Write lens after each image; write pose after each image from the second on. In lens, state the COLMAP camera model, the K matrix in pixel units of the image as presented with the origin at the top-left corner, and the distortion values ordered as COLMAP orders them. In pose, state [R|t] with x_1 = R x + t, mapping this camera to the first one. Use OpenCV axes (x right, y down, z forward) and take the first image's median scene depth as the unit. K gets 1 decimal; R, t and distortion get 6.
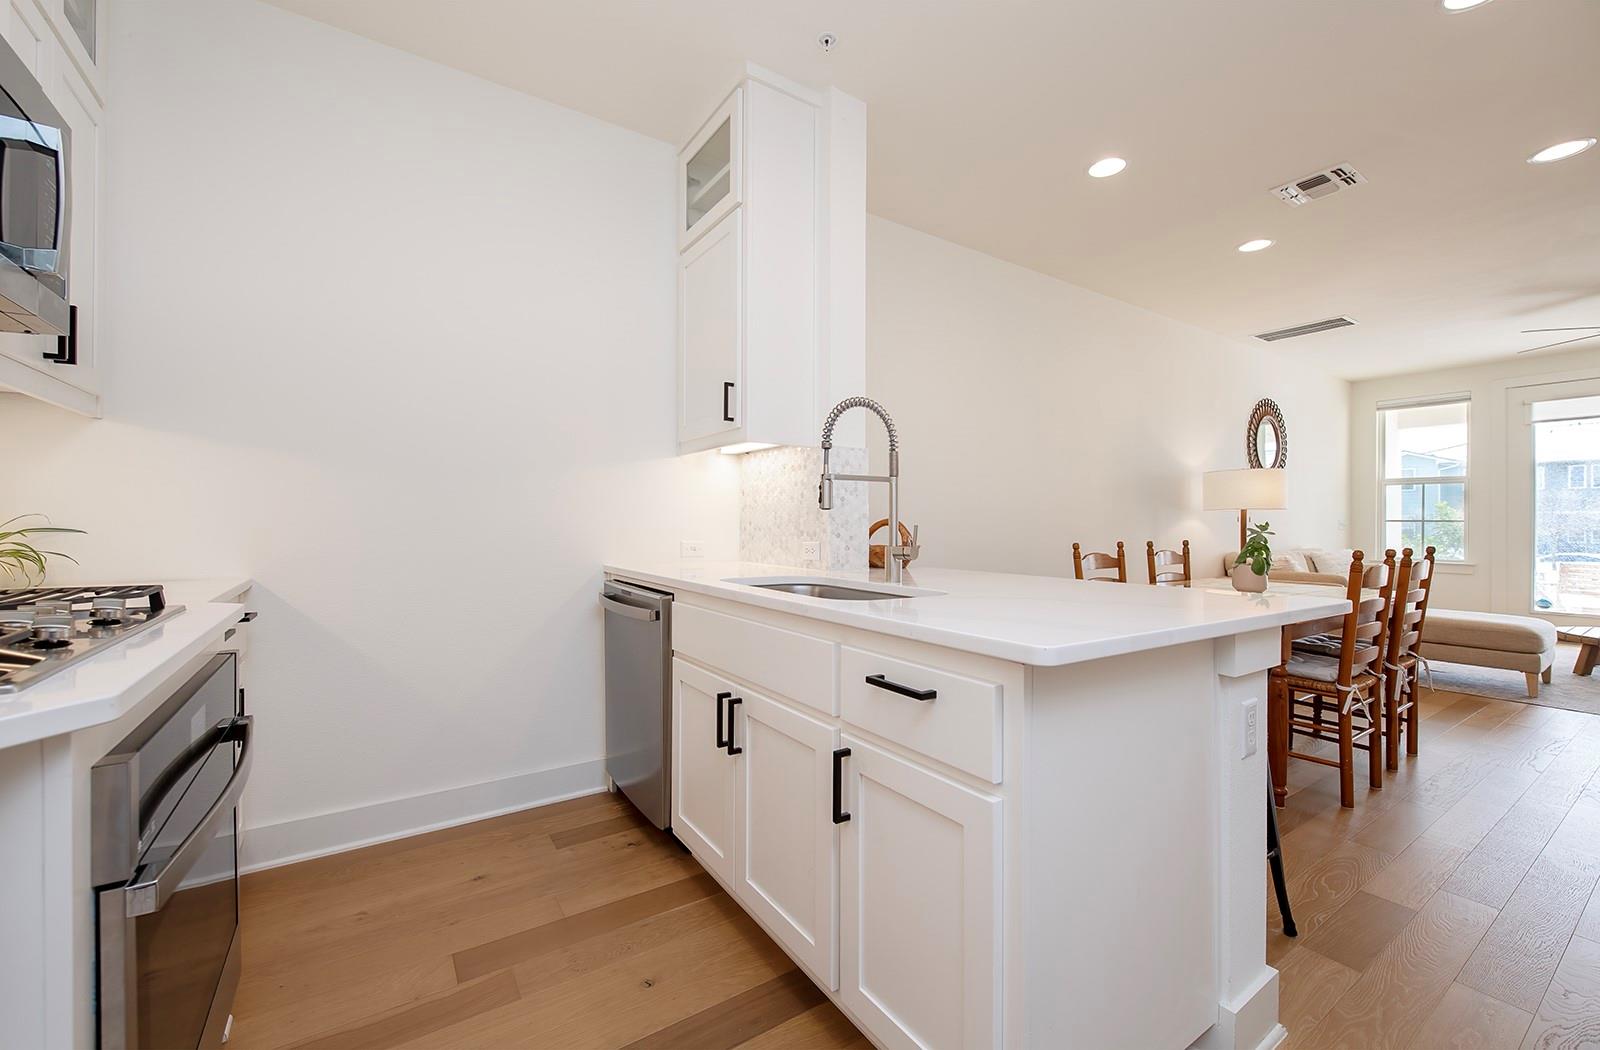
lens RADIAL K [[659.8, 0, 794.0], [0, 659.8, 511.6], [0, 0, 1]] dist [0.002554, -0.001866]
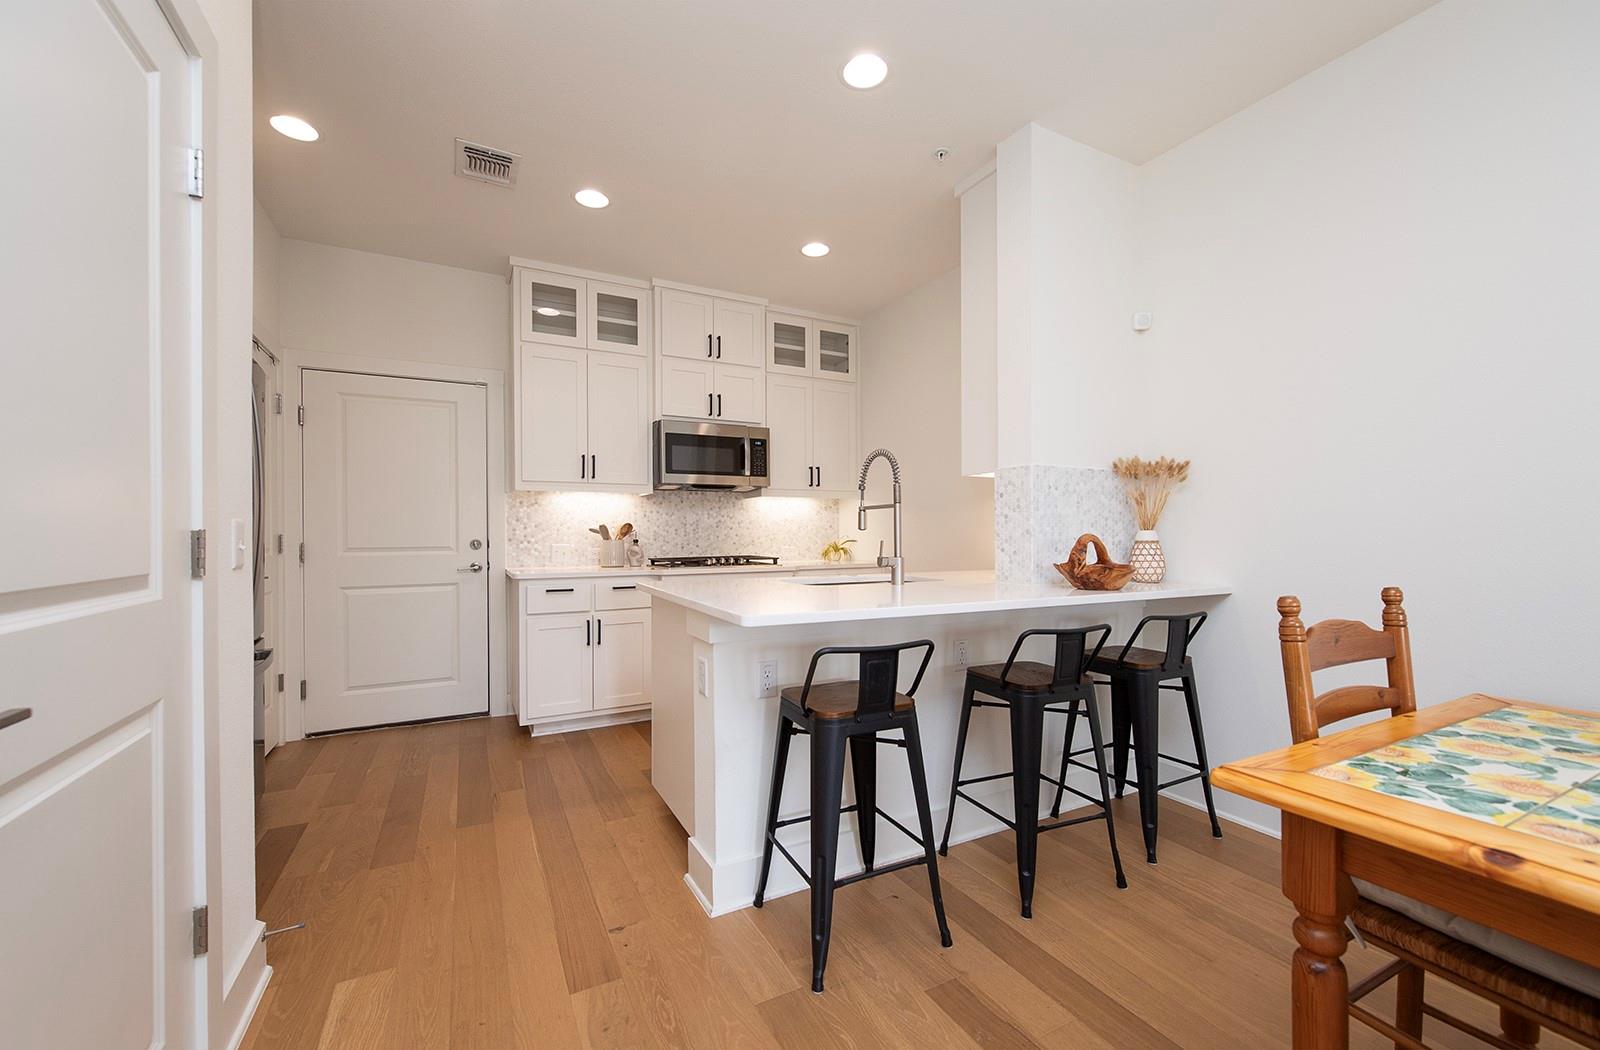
lens RADIAL K [[659.8, 0, 805.4], [0, 659.8, 533.5], [0, 0, 1]] dist [0.002554, -0.001866]
pose [[-0.113173, -0.007131, -0.993550, 1.483417], [0.011930, 0.999892, -0.008536, 0.016265], [0.993504, -0.012819, -0.113075, 0.986168]]
